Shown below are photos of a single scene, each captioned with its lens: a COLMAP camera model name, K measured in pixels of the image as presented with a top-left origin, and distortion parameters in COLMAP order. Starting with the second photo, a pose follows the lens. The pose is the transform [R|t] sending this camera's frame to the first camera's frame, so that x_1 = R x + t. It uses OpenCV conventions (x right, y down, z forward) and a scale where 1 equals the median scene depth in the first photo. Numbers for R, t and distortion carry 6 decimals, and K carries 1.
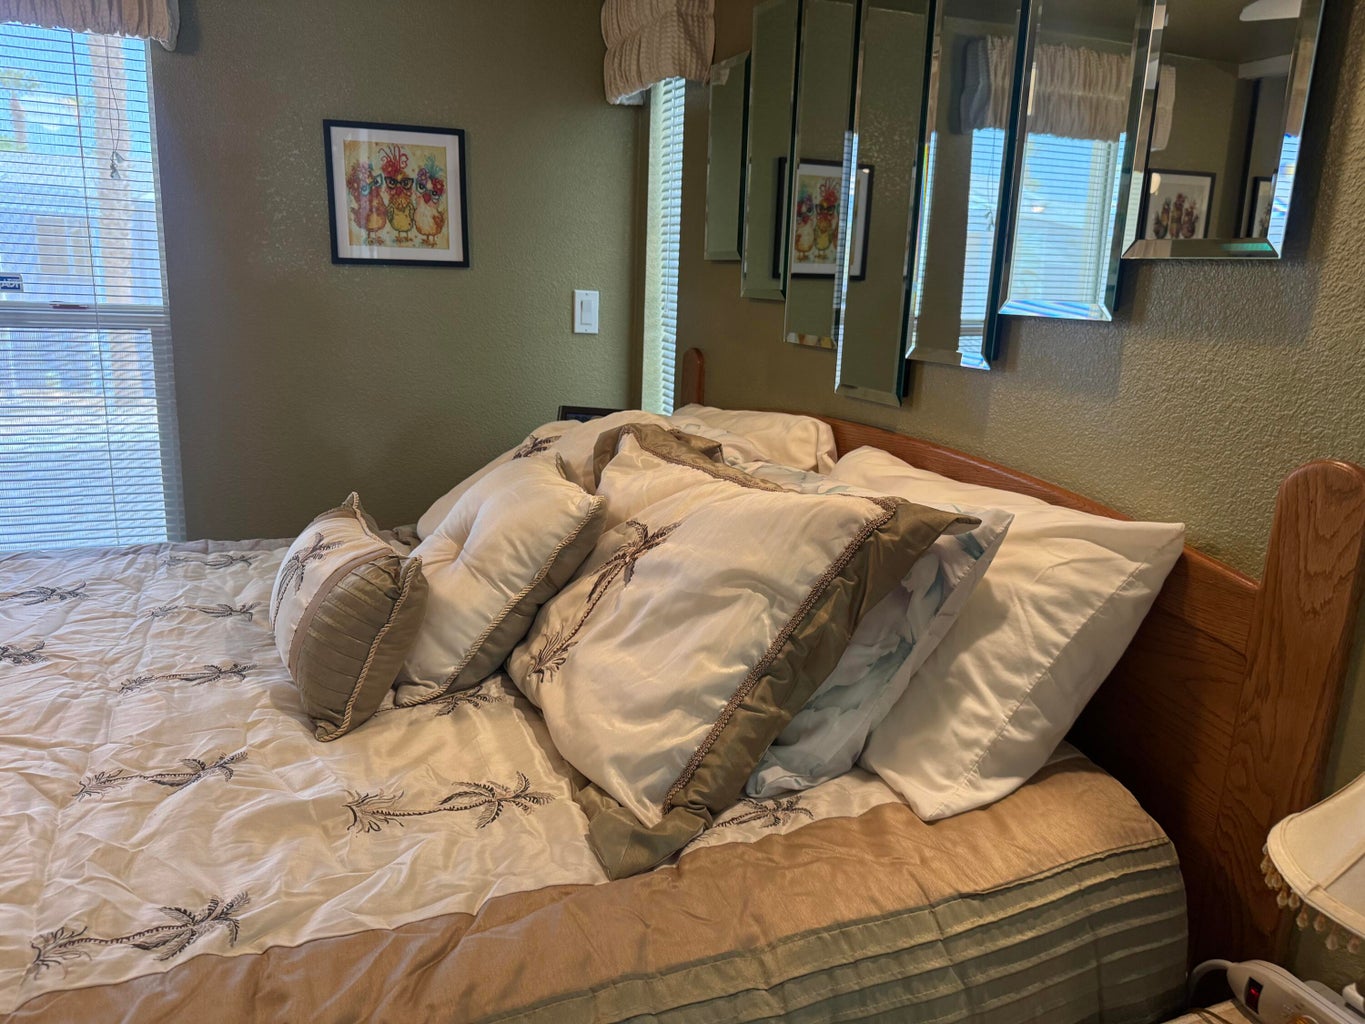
lens RADIAL K [[985.8, 0, 698.0], [0, 985.8, 514.7], [0, 0, 1]] dist [0.076987, -0.147696]
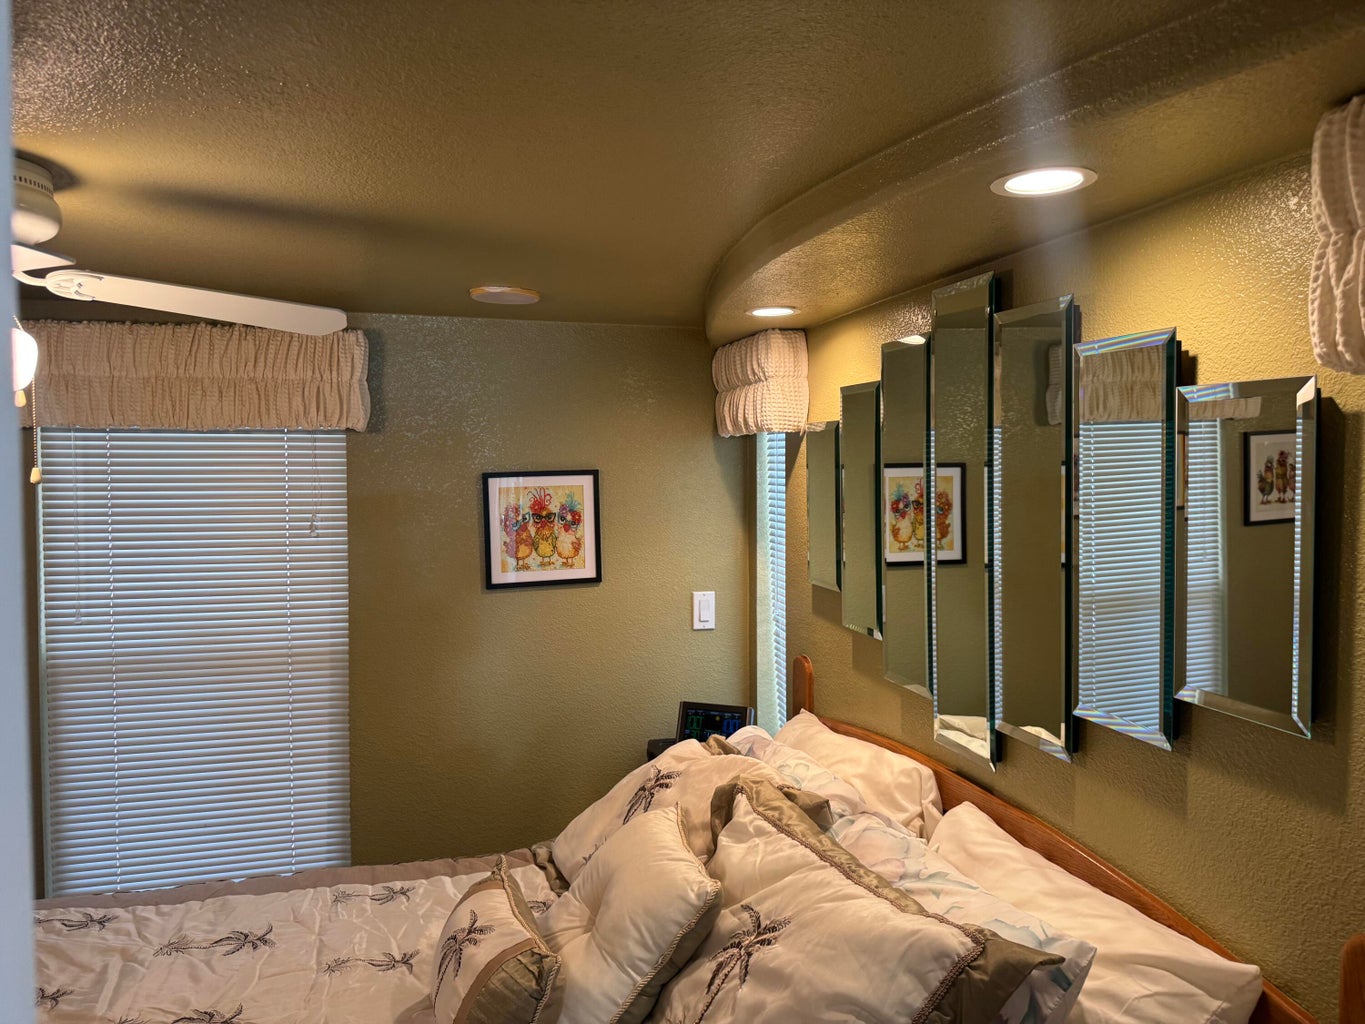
lens RADIAL K [[957.1, 0, 675.8], [0, 957.1, 518.8], [0, 0, 1]] dist [0.085130, -0.135737]
pose [[0.989377, -0.039920, -0.139787, 0.022204], [0.008868, 0.976340, -0.216060, -0.172663], [0.145105, 0.212525, 0.966322, -0.135951]]
